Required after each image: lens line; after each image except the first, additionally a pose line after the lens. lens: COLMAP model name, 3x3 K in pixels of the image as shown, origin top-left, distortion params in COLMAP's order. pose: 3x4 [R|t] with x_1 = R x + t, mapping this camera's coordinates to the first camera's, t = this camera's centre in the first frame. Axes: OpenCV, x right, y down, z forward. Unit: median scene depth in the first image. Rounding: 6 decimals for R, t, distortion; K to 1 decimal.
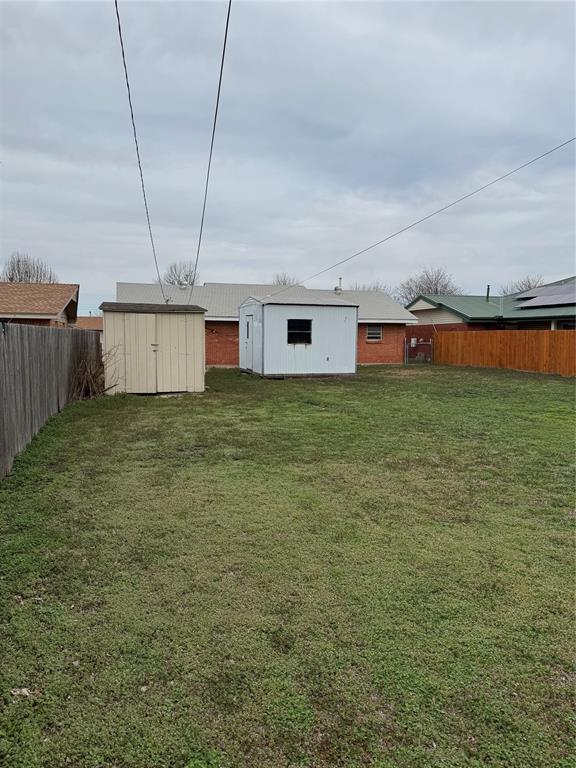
lens RADIAL K [[546.4, 0, 291.9], [0, 546.4, 388.9], [0, 0, 1]] dist [0.049950, -0.050229]
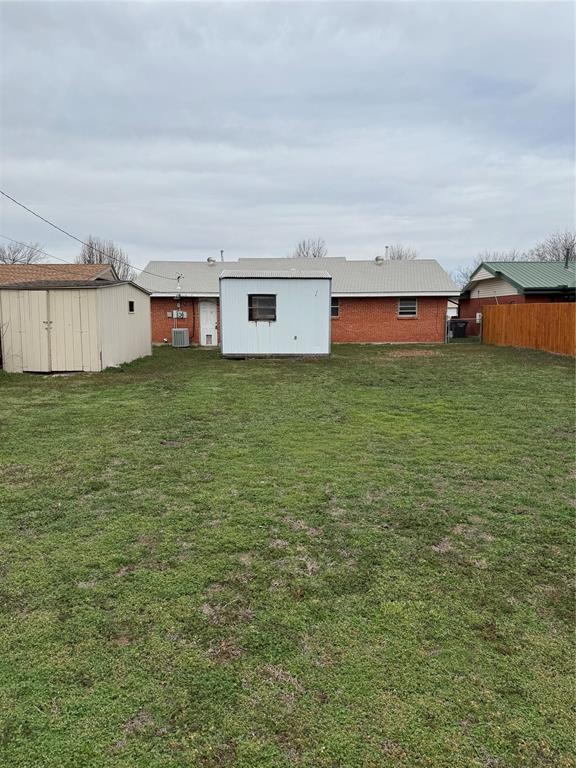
lens RADIAL K [[546.4, 0, 291.9], [0, 546.4, 388.9], [0, 0, 1]] dist [0.049950, -0.050229]
pose [[0.958359, 0.031305, -0.283844, 0.323021], [-0.019142, 0.998780, 0.045525, -0.010957], [0.284923, -0.038196, 0.957789, 0.127700]]
